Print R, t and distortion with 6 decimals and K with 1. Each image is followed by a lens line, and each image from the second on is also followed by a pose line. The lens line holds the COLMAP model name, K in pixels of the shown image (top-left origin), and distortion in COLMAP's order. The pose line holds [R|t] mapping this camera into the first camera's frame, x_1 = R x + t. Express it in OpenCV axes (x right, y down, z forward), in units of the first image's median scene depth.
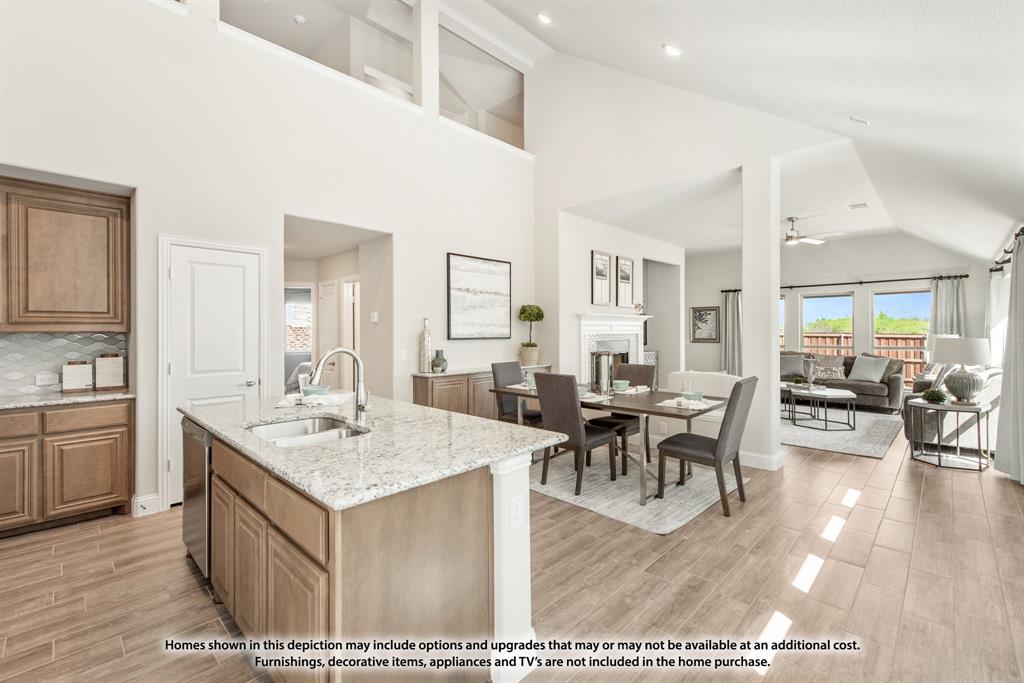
lens RADIAL K [[445.2, 0, 513.7], [0, 445.2, 334.3], [0, 0, 1]] dist [0.000256, 0.000040]
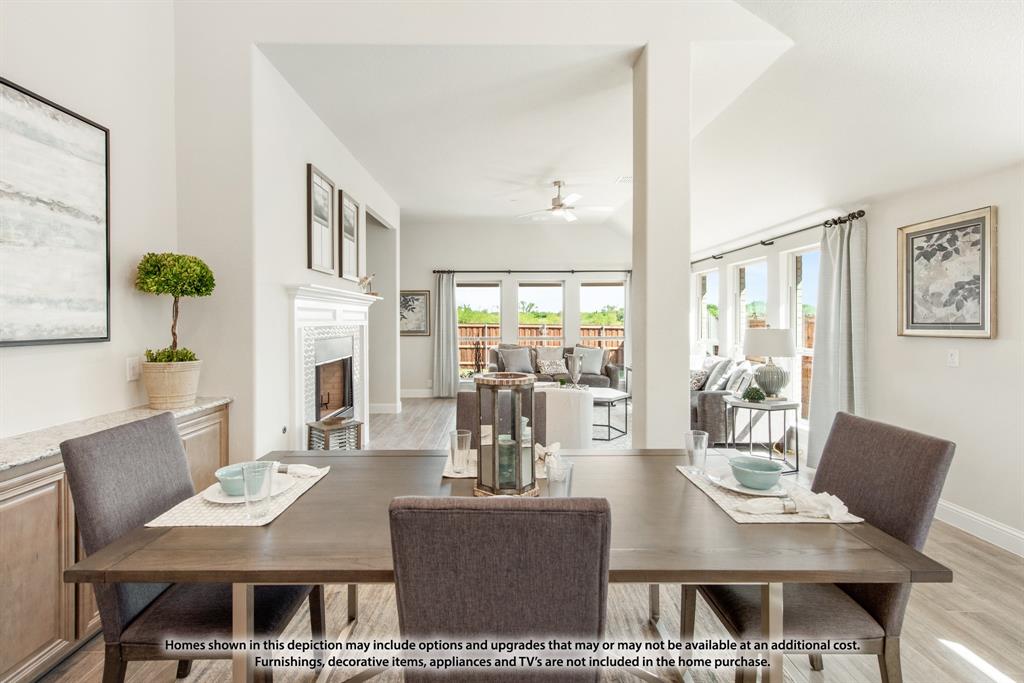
lens RADIAL K [[457.6, 0, 504.1], [0, 457.6, 324.1], [0, 0, 1]] dist [-0.003898, -0.000004]
pose [[0.702895, -0.003795, 0.711284, -0.044148], [0.005775, 0.999983, -0.000372, -0.002053], [-0.711270, 0.004369, 0.702905, 0.504115]]
